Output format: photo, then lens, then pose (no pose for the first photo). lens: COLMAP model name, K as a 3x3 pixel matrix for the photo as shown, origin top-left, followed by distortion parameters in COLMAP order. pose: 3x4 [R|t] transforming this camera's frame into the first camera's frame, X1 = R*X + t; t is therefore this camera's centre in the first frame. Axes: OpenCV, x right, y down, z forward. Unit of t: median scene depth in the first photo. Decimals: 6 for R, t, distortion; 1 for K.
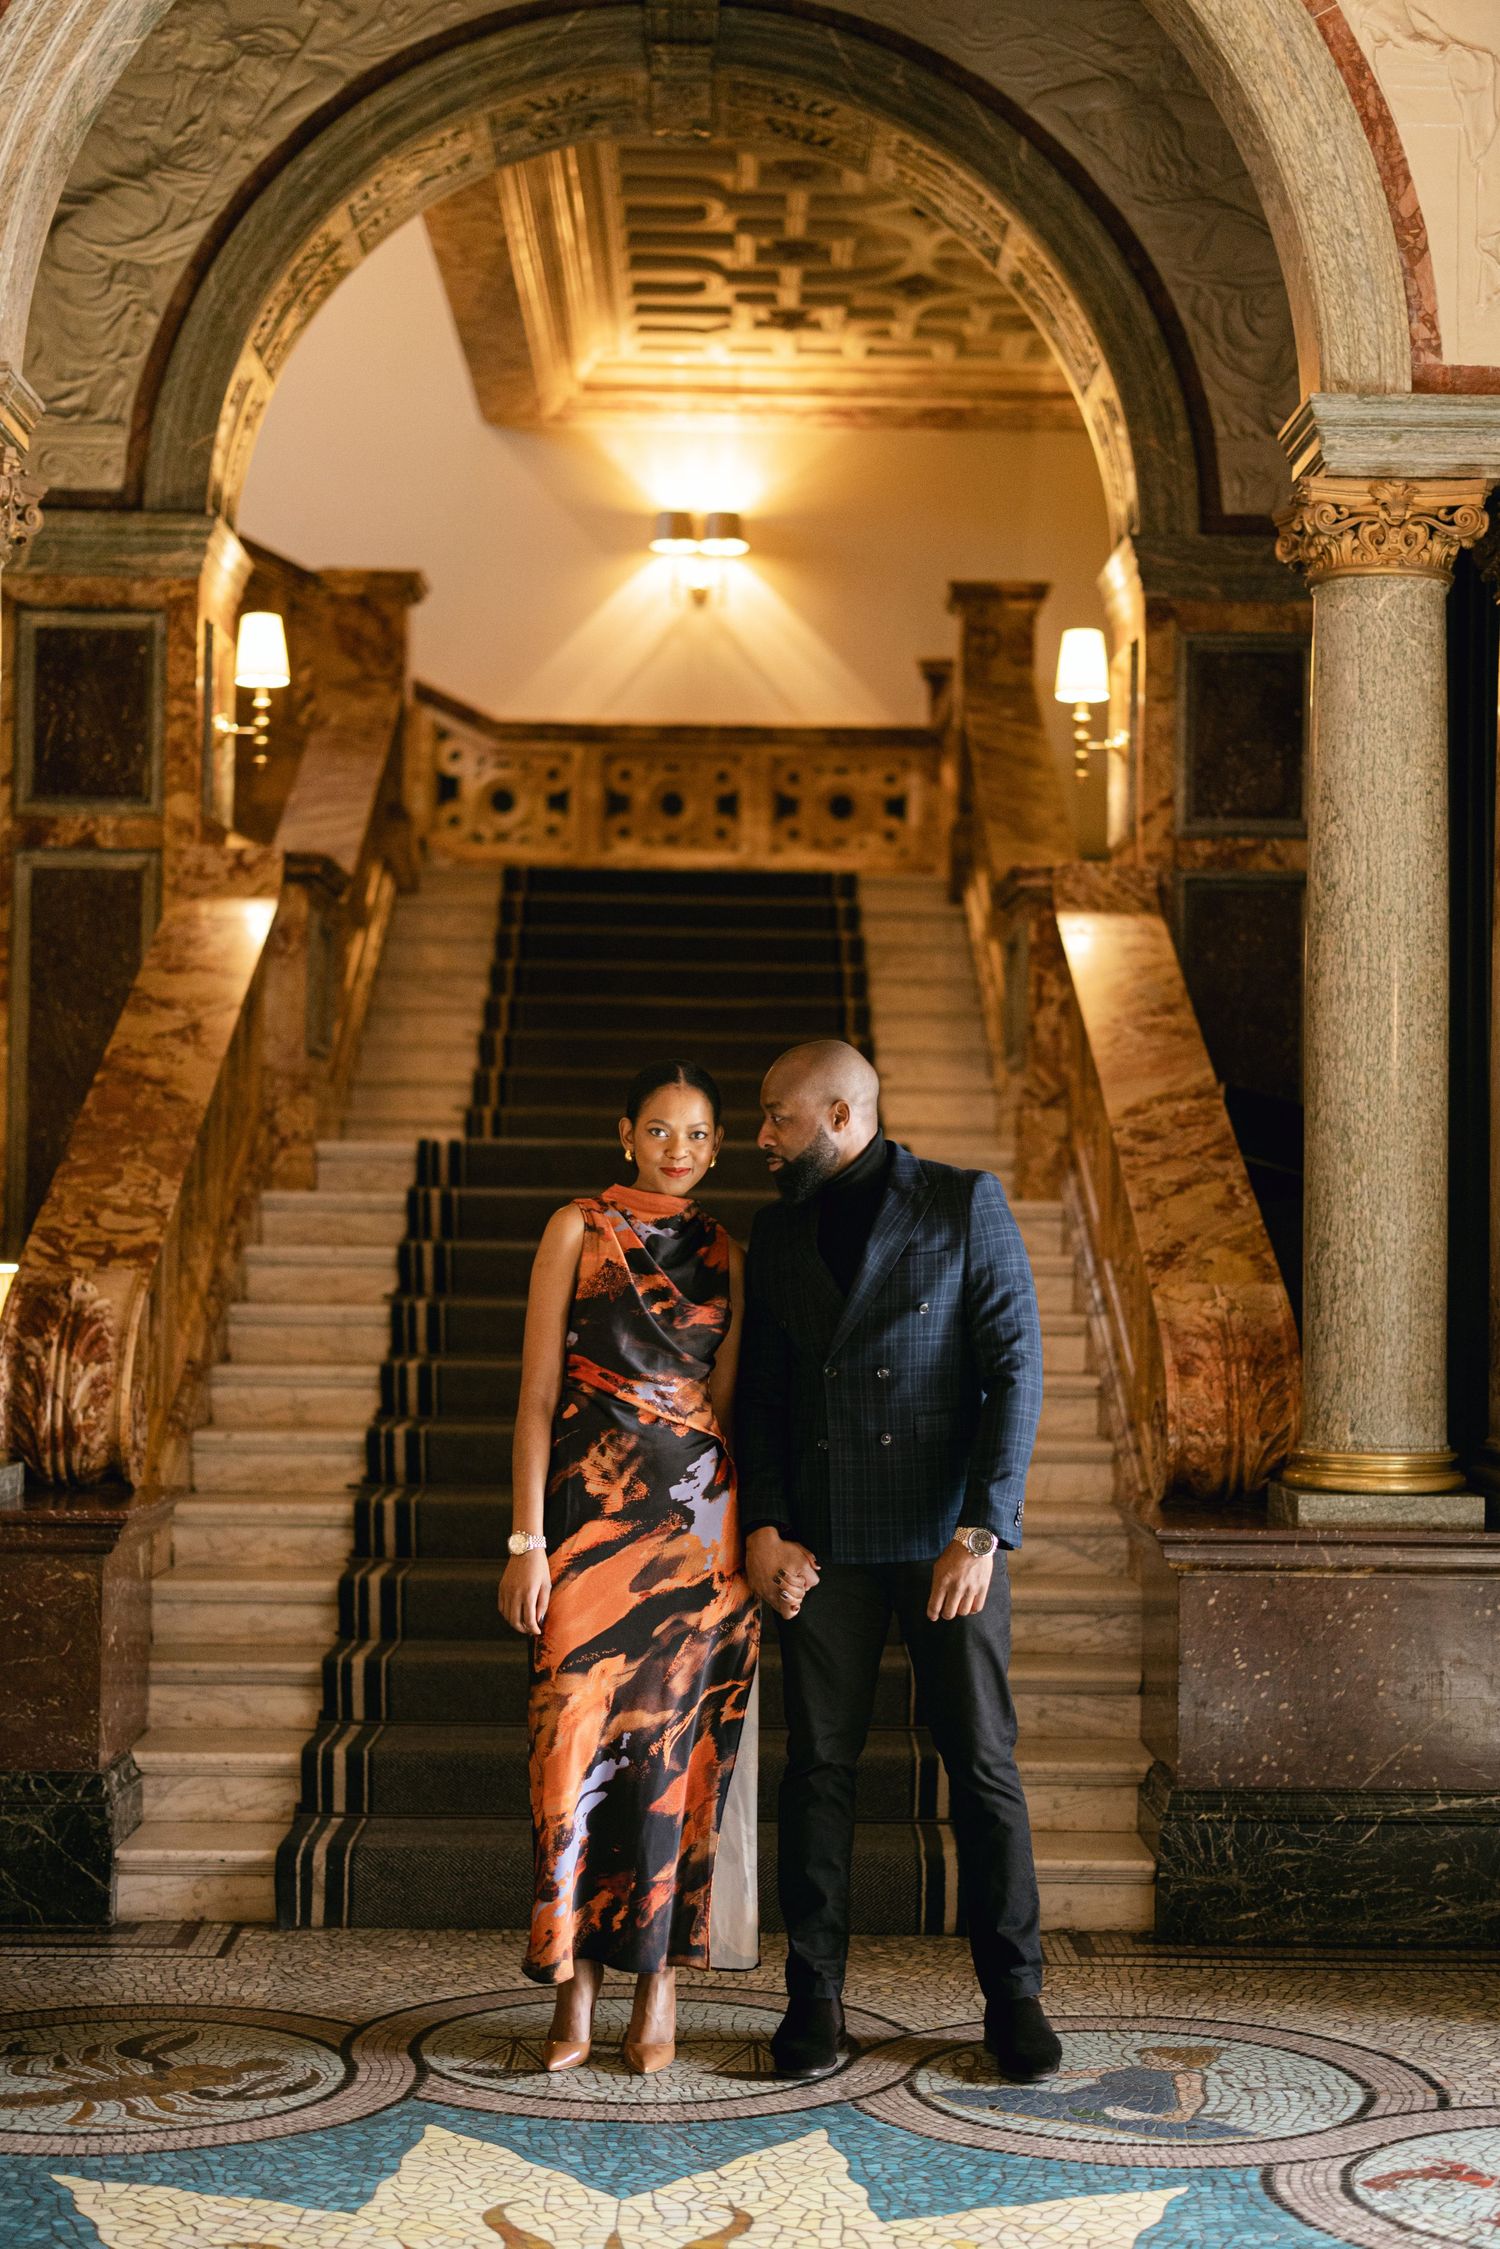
lens RADIAL K [[3271.4, 0, 759.7], [0, 3271.4, 1121.9], [0, 0, 1]] dist [-0.001752, 0.000000]
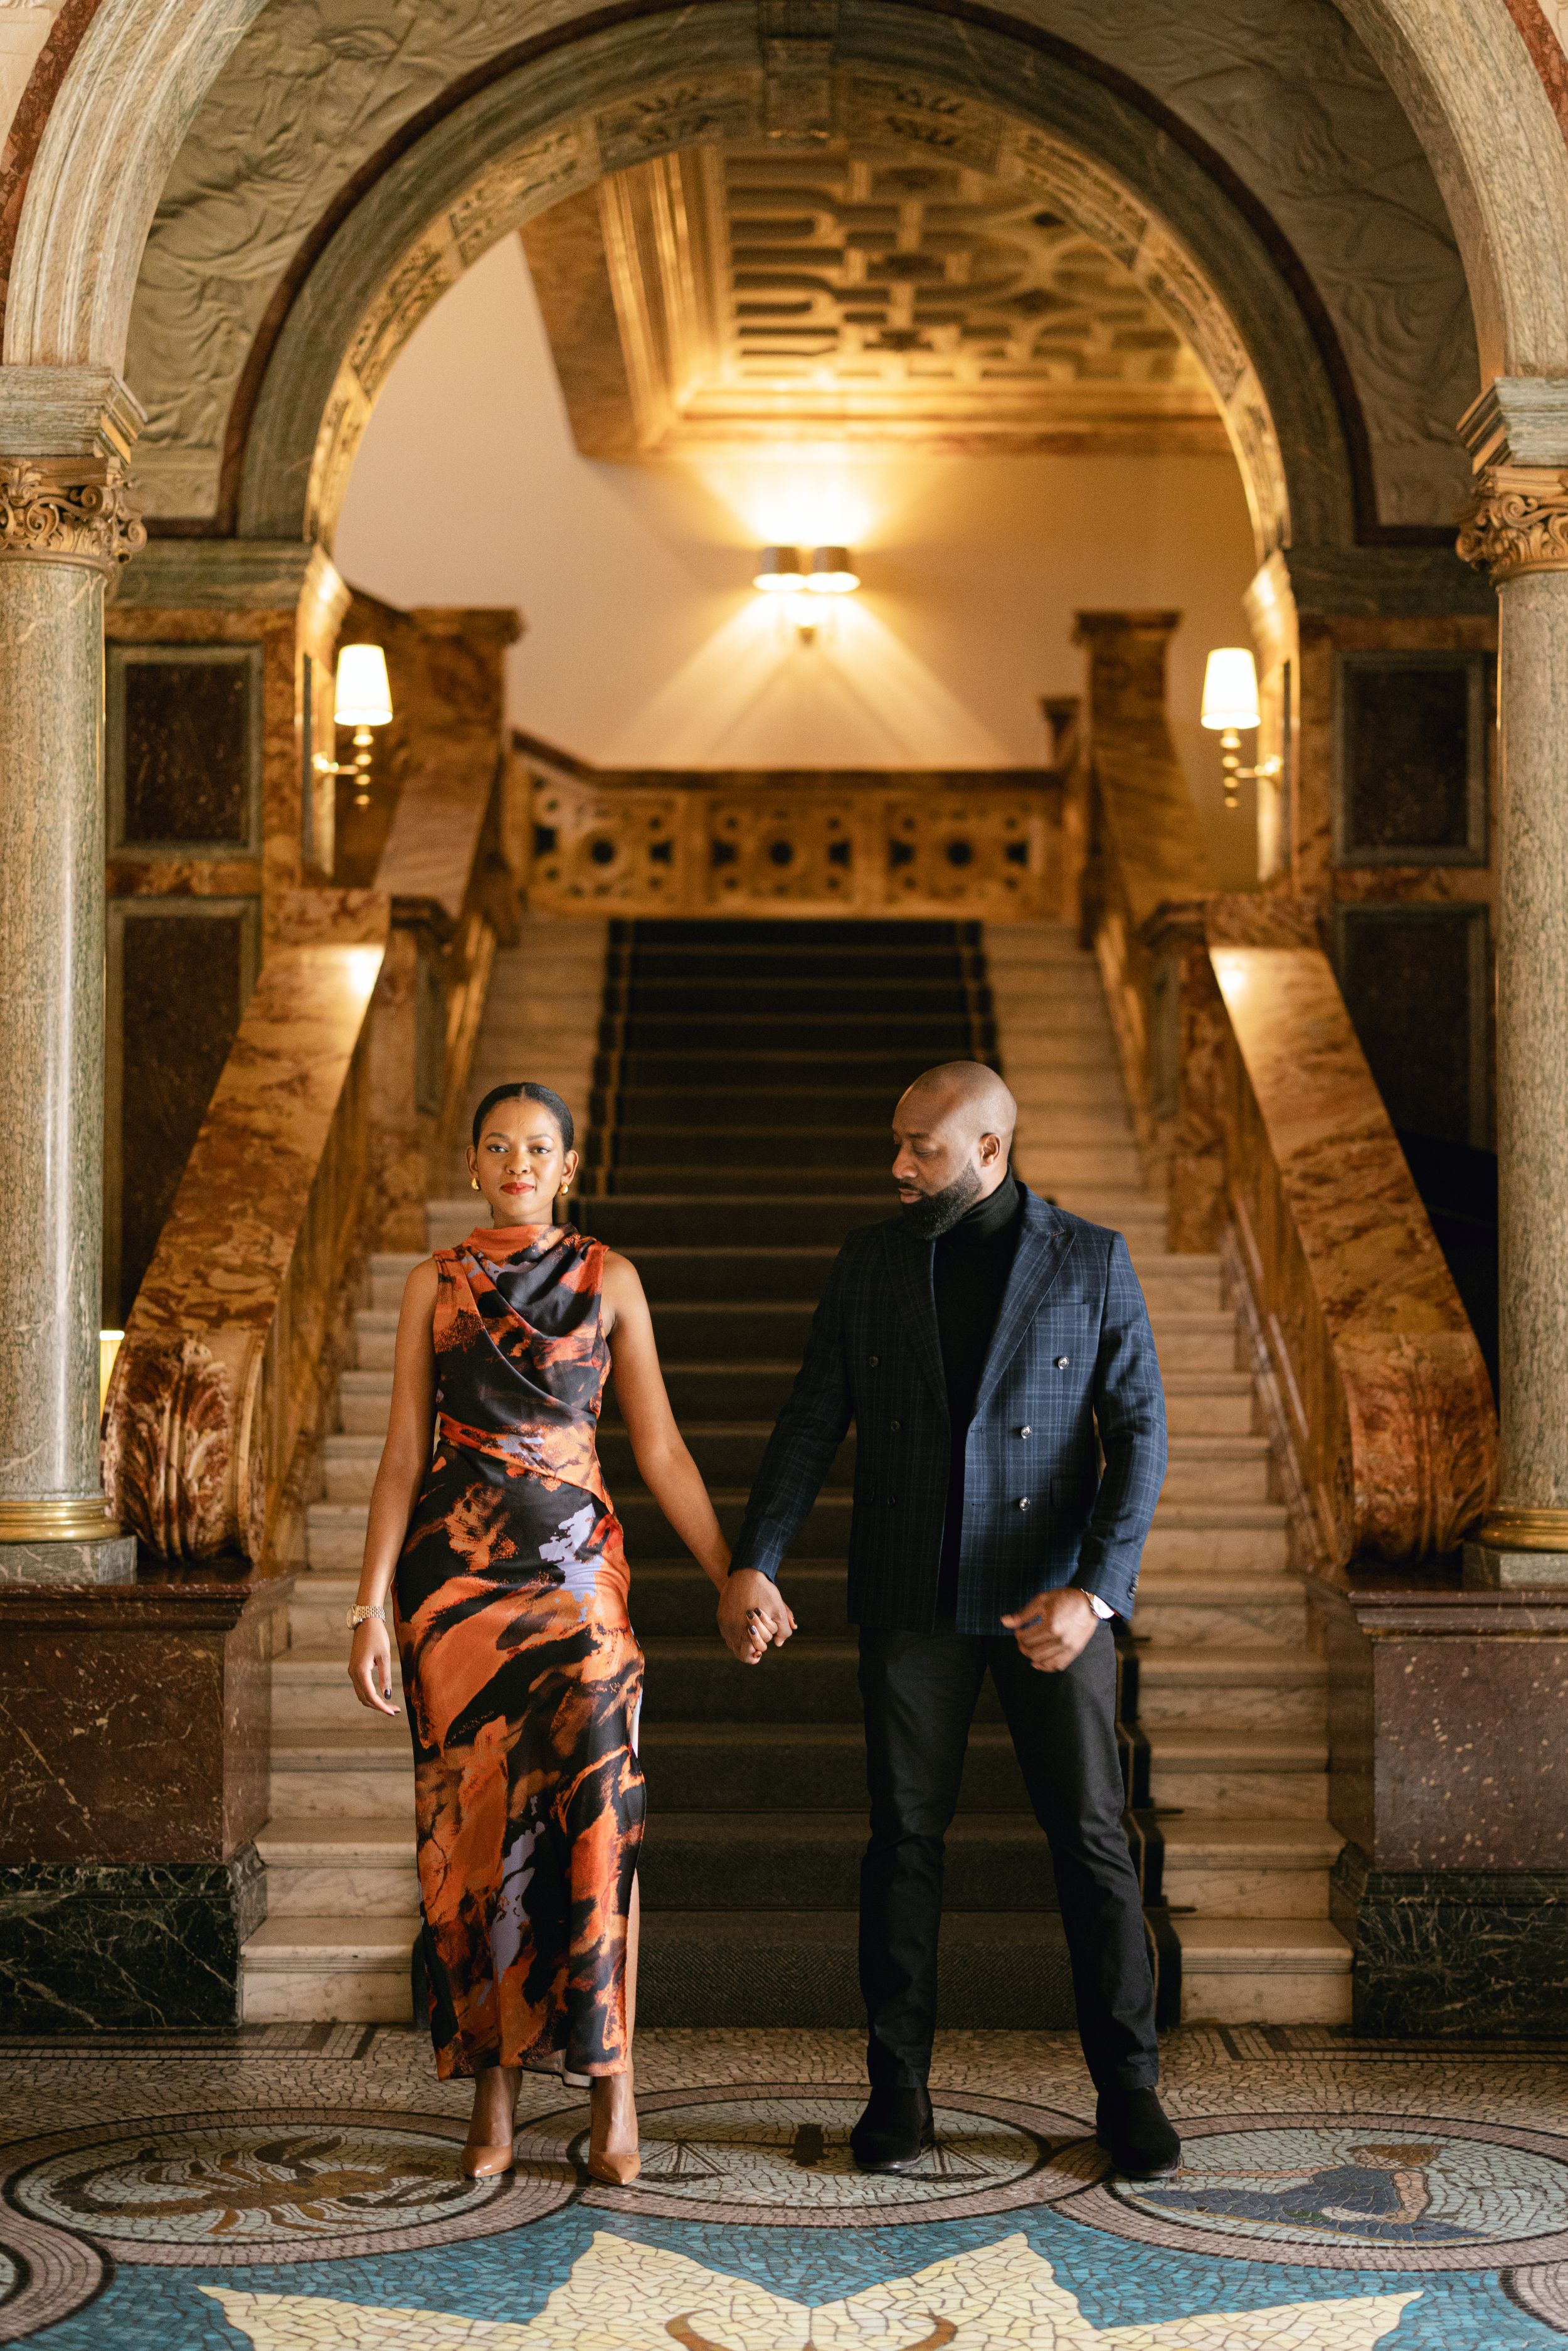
lens RADIAL K [[3419.5, 0, 787.7], [0, 3419.5, 1165.6], [0, 0, 1]] dist [-0.001752, 0.000000]
pose [[0.999788, -0.012529, -0.016367, -0.015081], [0.012327, 0.999847, -0.012424, 0.009068], [0.016521, 0.012219, 0.999789, 0.013956]]
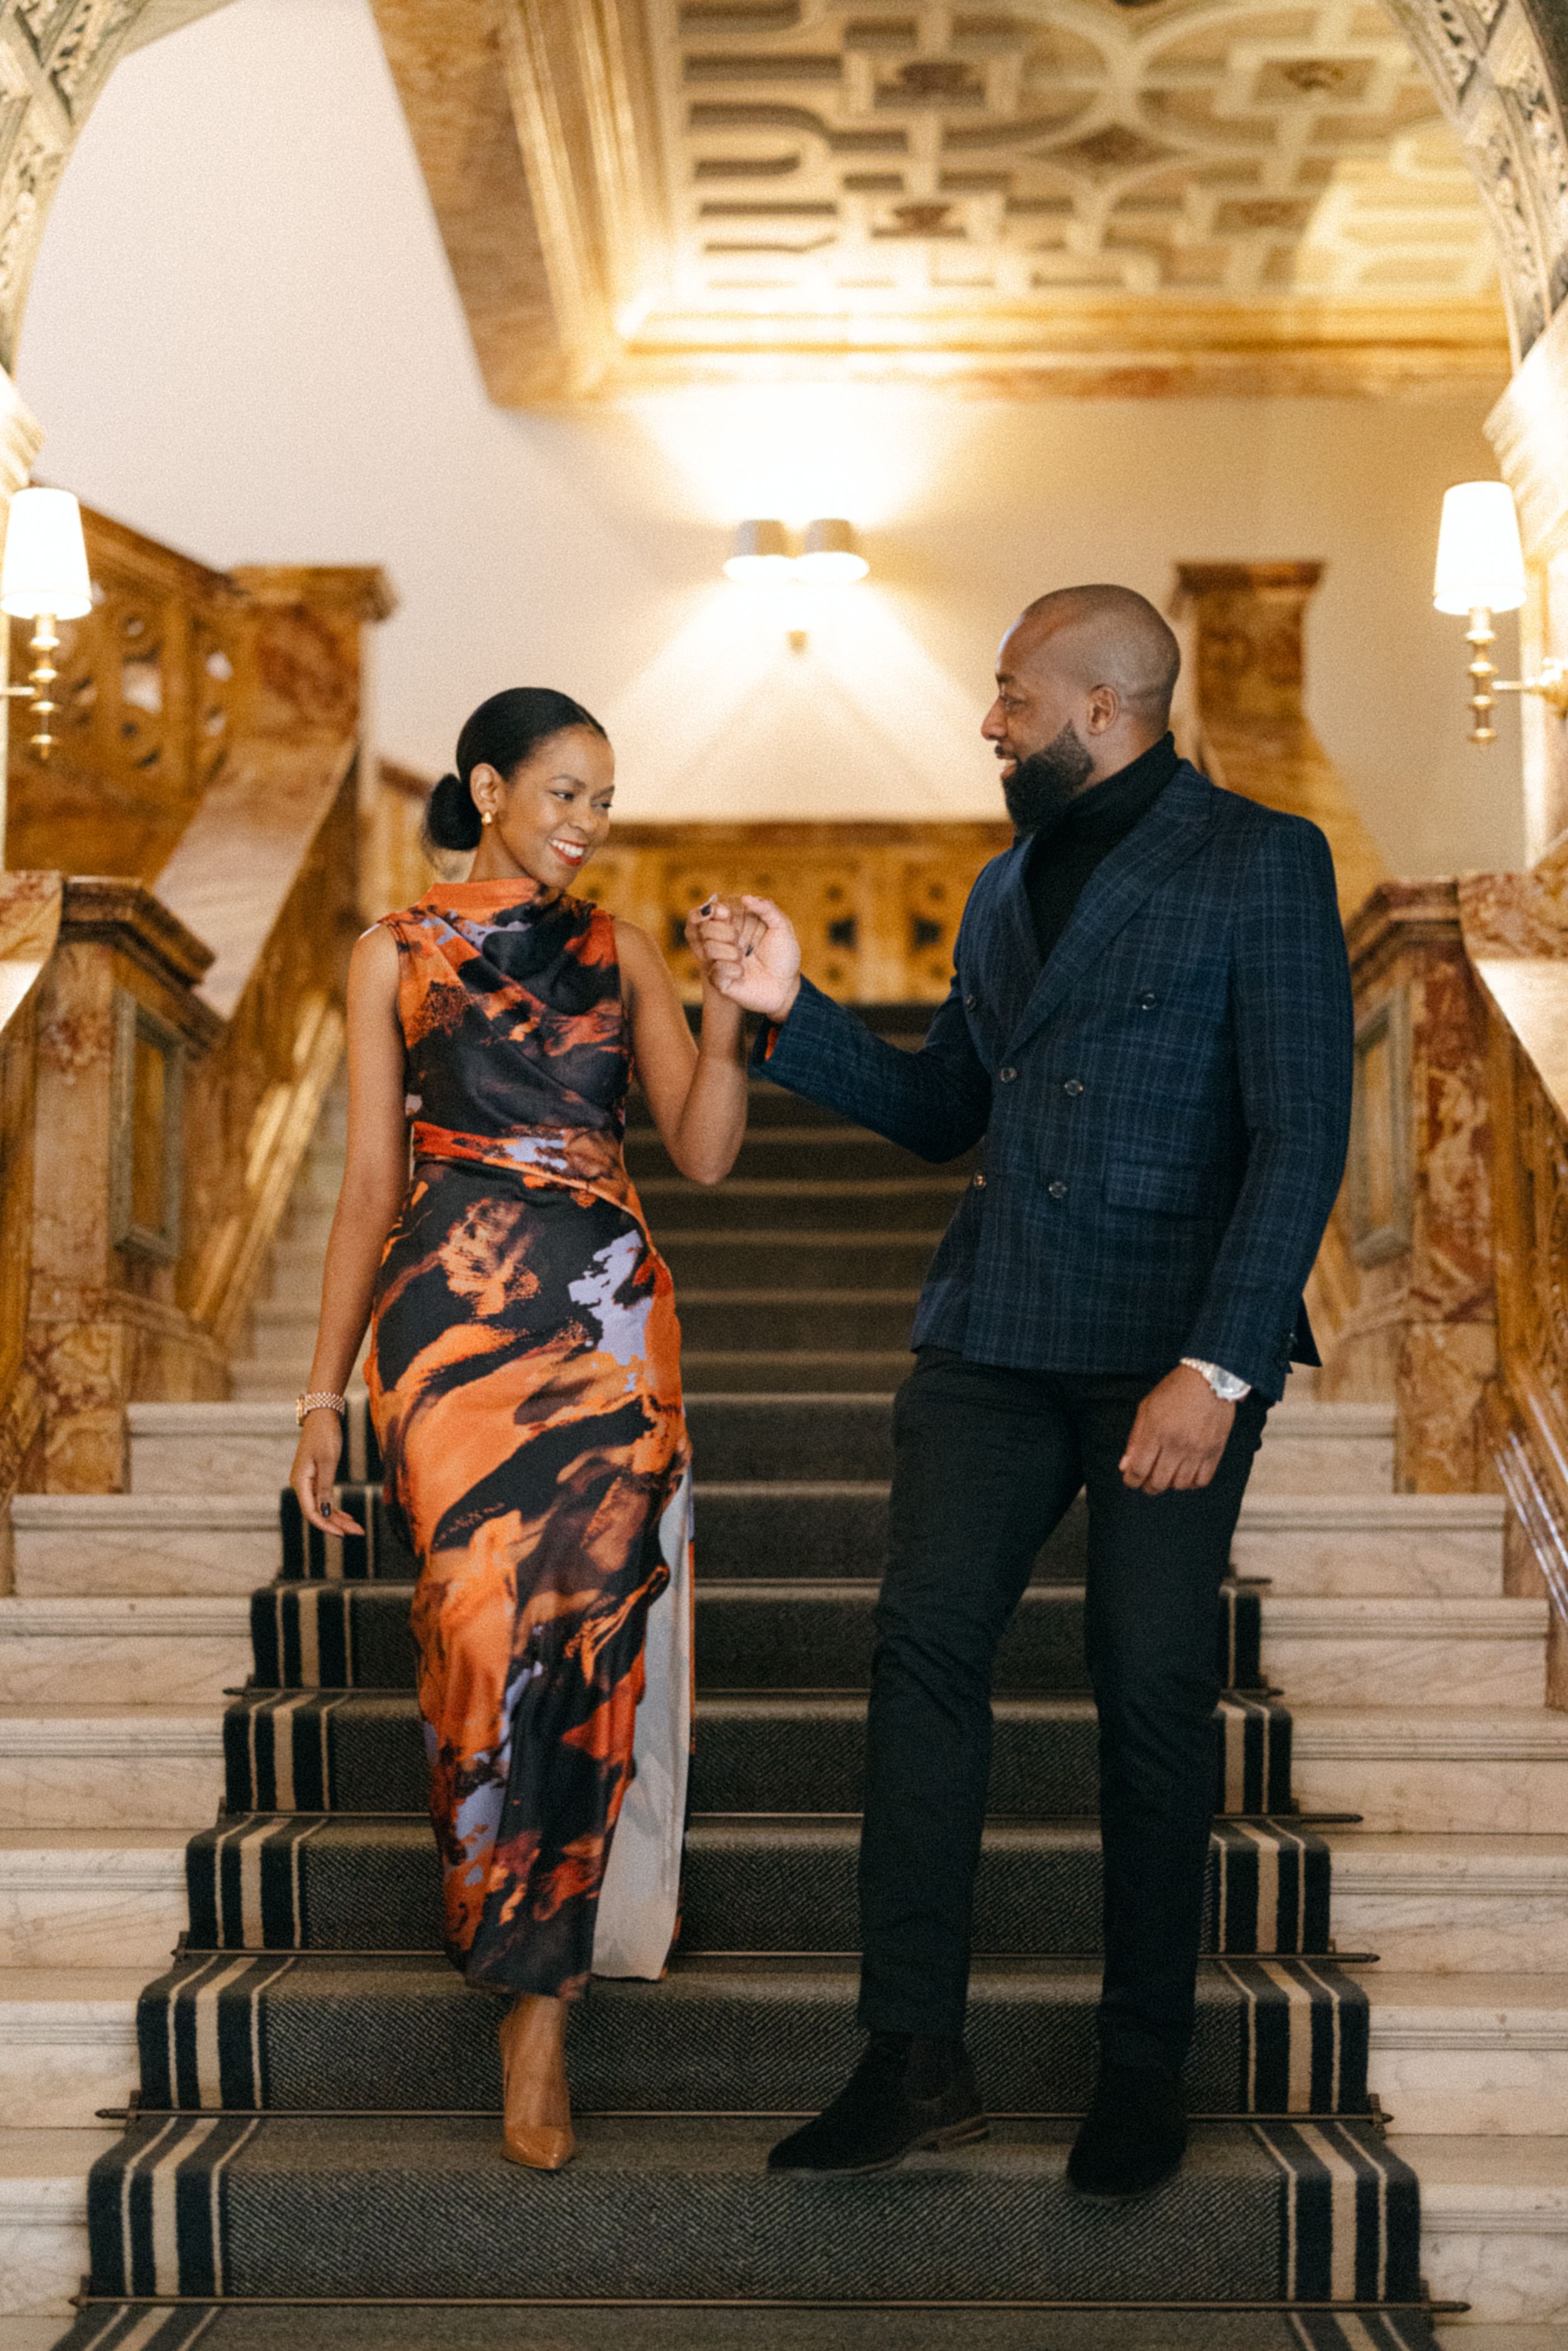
lens RADIAL K [[3419.5, 0, 759.0], [0, 3419.5, 1179.0], [0, 0, 1]] dist [-0.001752, 0.000000]
pose [[0.999445, -0.016627, -0.028852, -0.011454], [0.014581, 0.997459, -0.069733, 0.009945], [0.029938, 0.069274, 0.997148, 0.424226]]
